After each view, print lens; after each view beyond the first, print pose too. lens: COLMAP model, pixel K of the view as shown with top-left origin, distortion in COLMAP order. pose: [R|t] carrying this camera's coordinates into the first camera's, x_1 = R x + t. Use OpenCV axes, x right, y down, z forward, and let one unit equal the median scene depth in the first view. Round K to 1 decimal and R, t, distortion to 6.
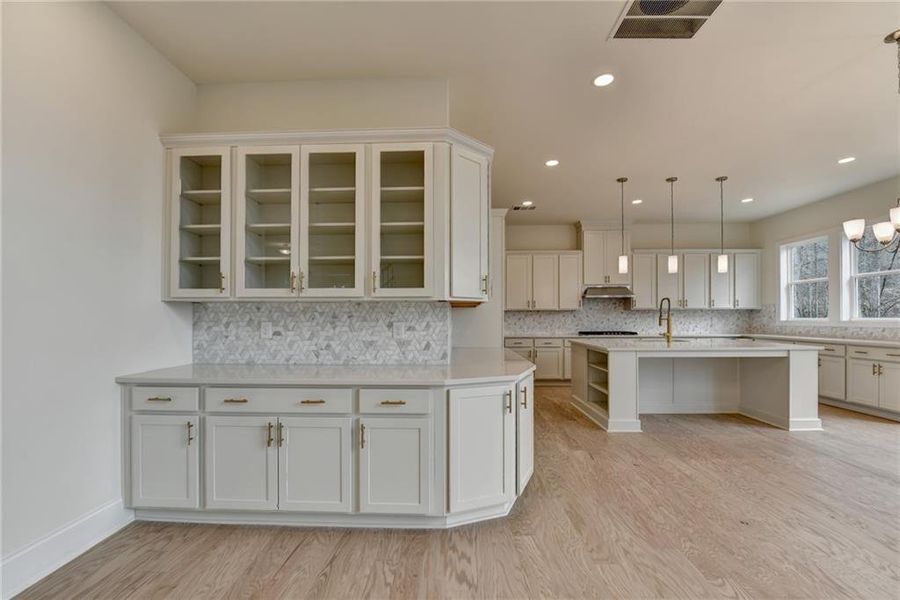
lens RADIAL K [[372.3, 0, 438.1], [0, 372.3, 317.3], [0, 0, 1]] dist [-0.016034, -0.001255]
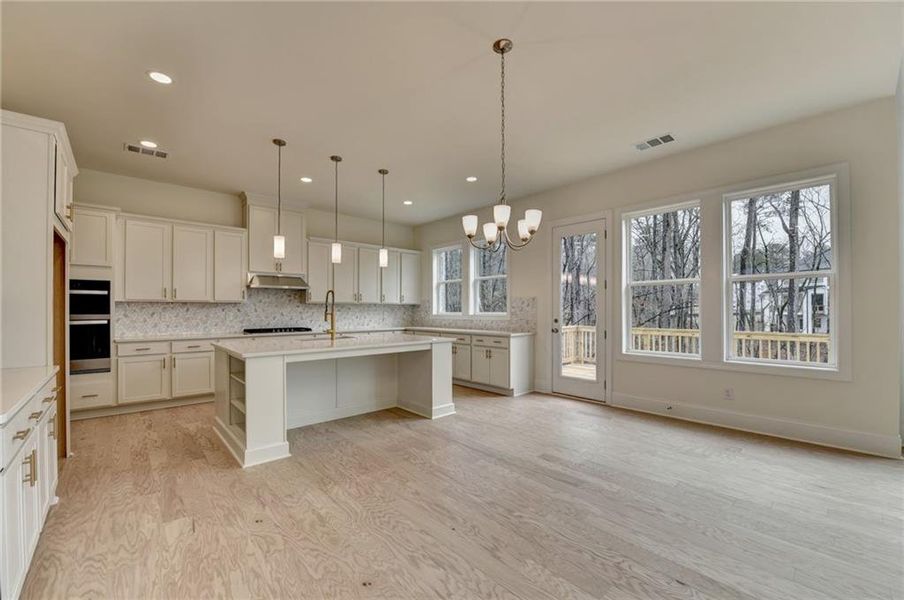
lens RADIAL K [[374.0, 0, 460.0], [0, 374.0, 305.4], [0, 0, 1]] dist [-0.016034, -0.001255]
pose [[0.698750, 0.012862, 0.715251, 0.192741], [-0.001529, 0.999863, -0.016487, -0.001305], [-0.715365, 0.010427, 0.698674, 0.148270]]
